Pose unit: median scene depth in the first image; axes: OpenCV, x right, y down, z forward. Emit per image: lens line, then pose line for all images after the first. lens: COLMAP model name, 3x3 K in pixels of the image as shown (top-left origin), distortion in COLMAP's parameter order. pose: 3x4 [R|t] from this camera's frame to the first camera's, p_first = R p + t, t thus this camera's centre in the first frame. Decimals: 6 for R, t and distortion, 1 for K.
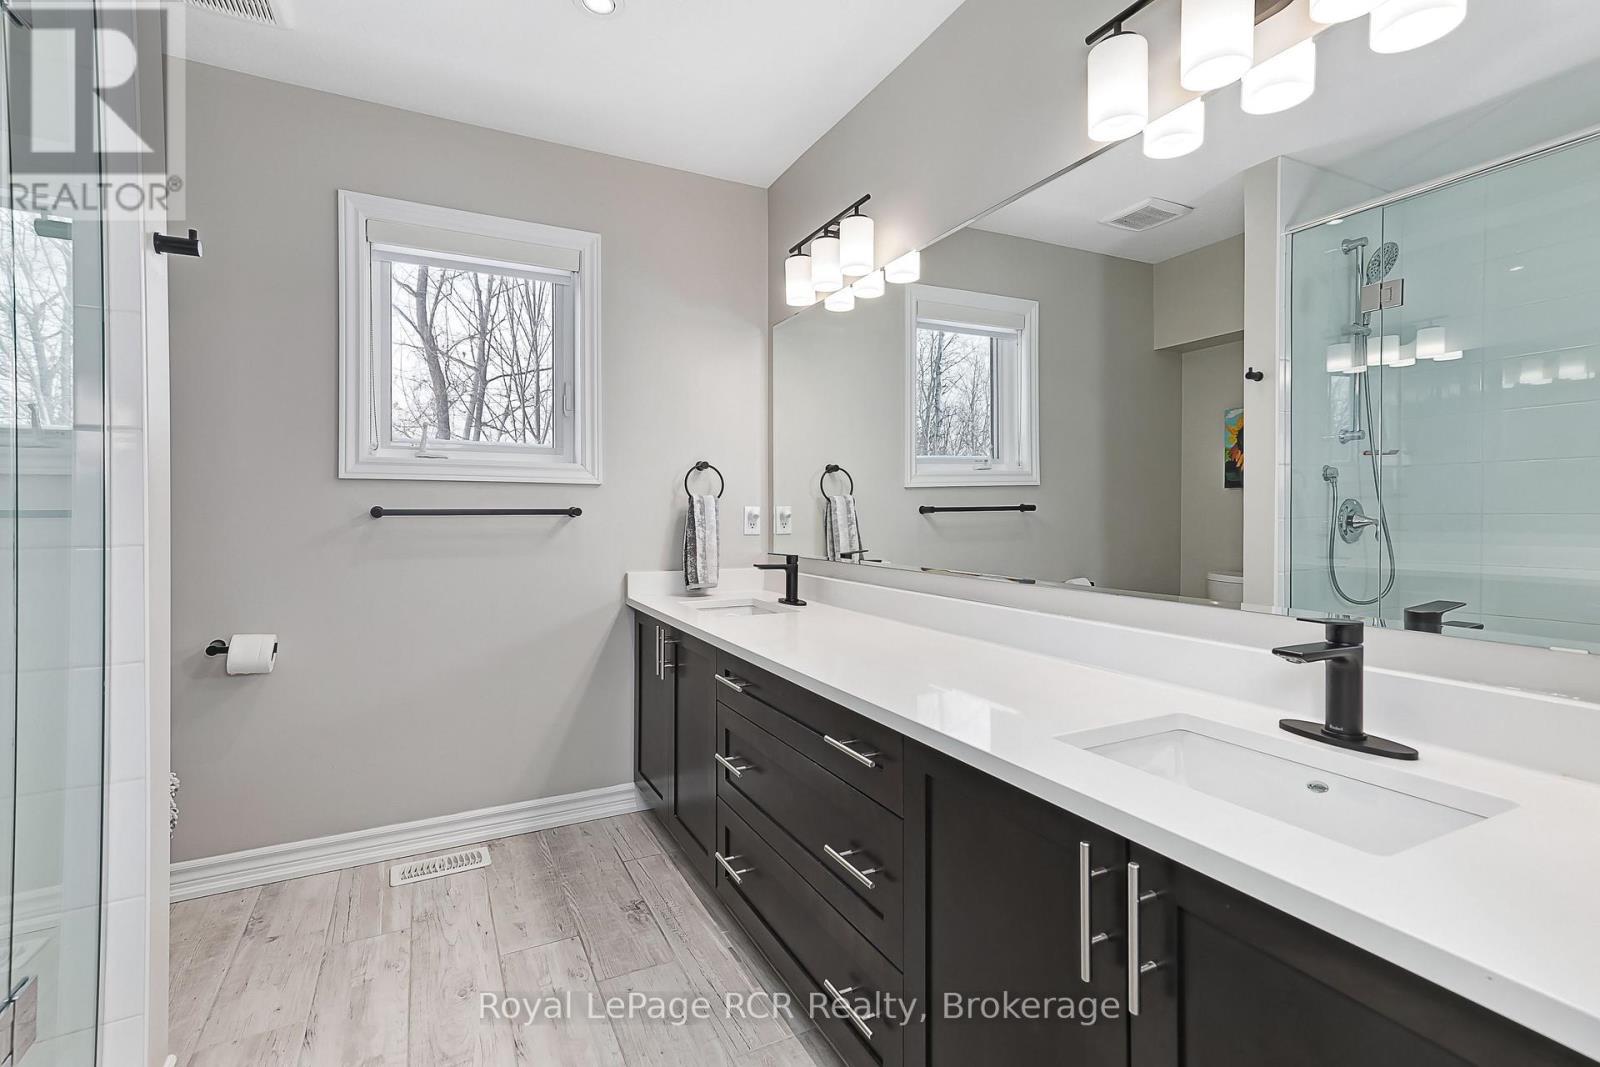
lens RADIAL K [[727.1, 0, 801.2], [0, 727.1, 525.6], [0, 0, 1]] dist [0.000033, 0.000151]
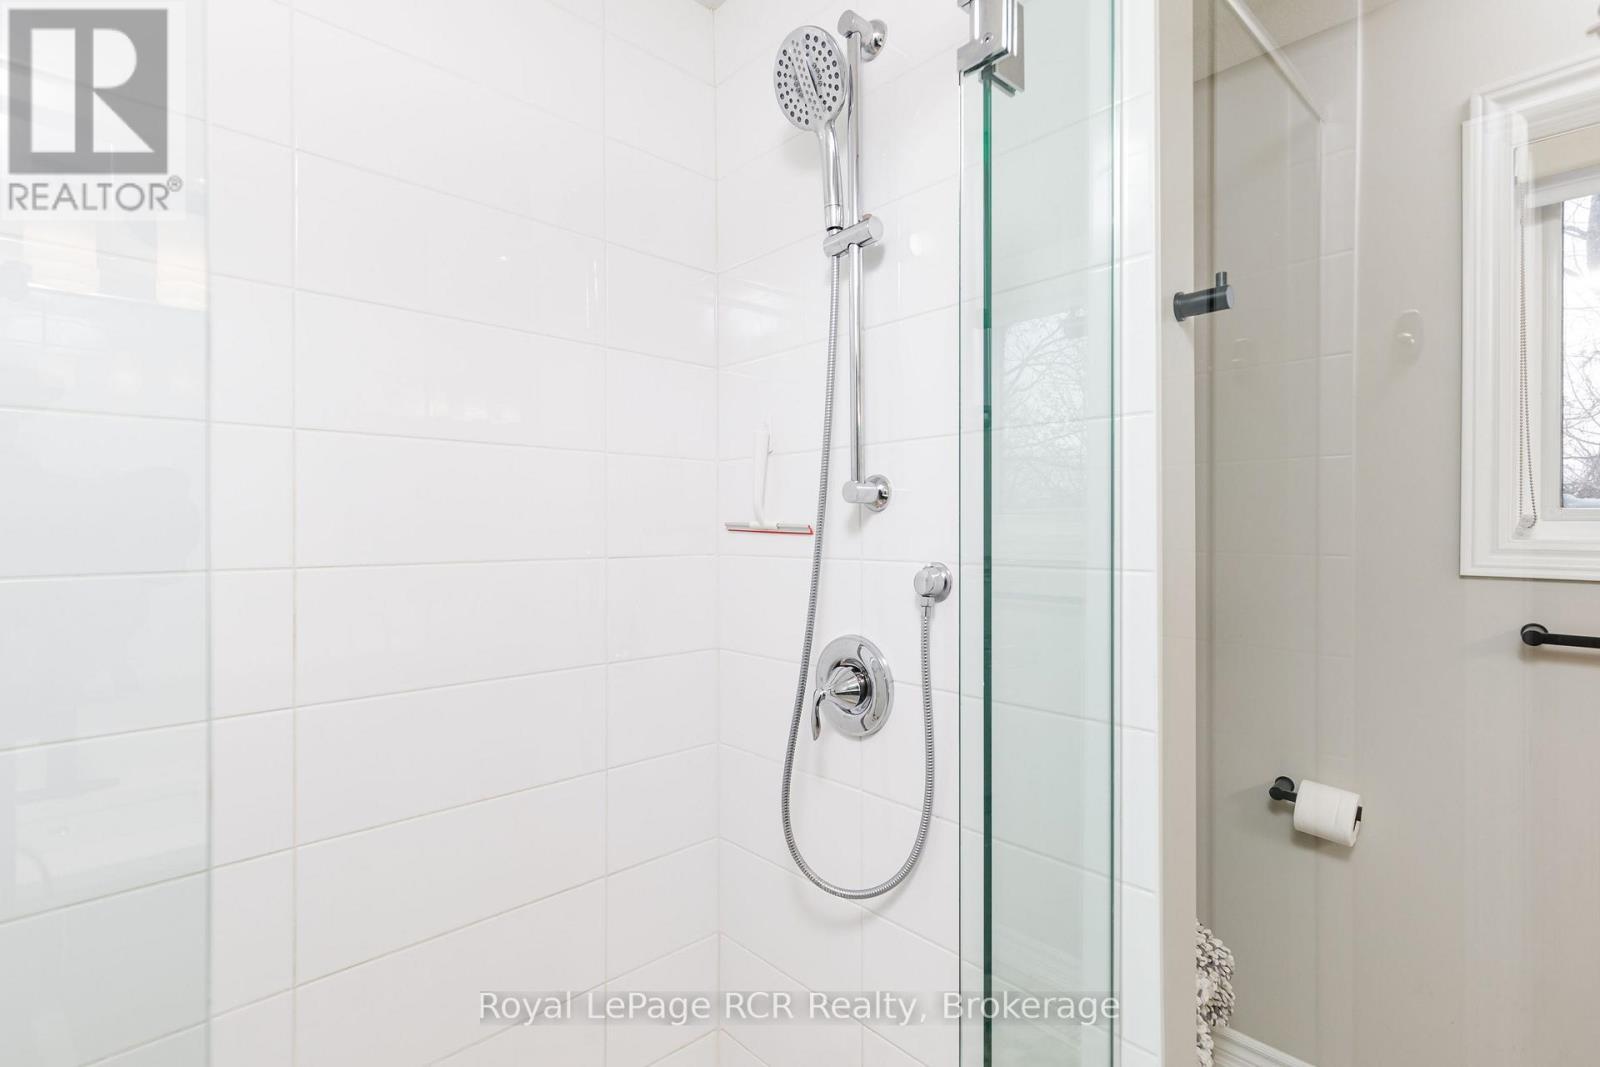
lens RADIAL K [[727.1, 0, 801.2], [0, 727.1, 525.6], [0, 0, 1]] dist [0.000033, 0.000151]
pose [[0.268240, -0.000741, -0.963352, -0.192059], [-0.000189, 1.000000, -0.000821, -0.113210], [0.963352, 0.000402, 0.268240, 0.294949]]
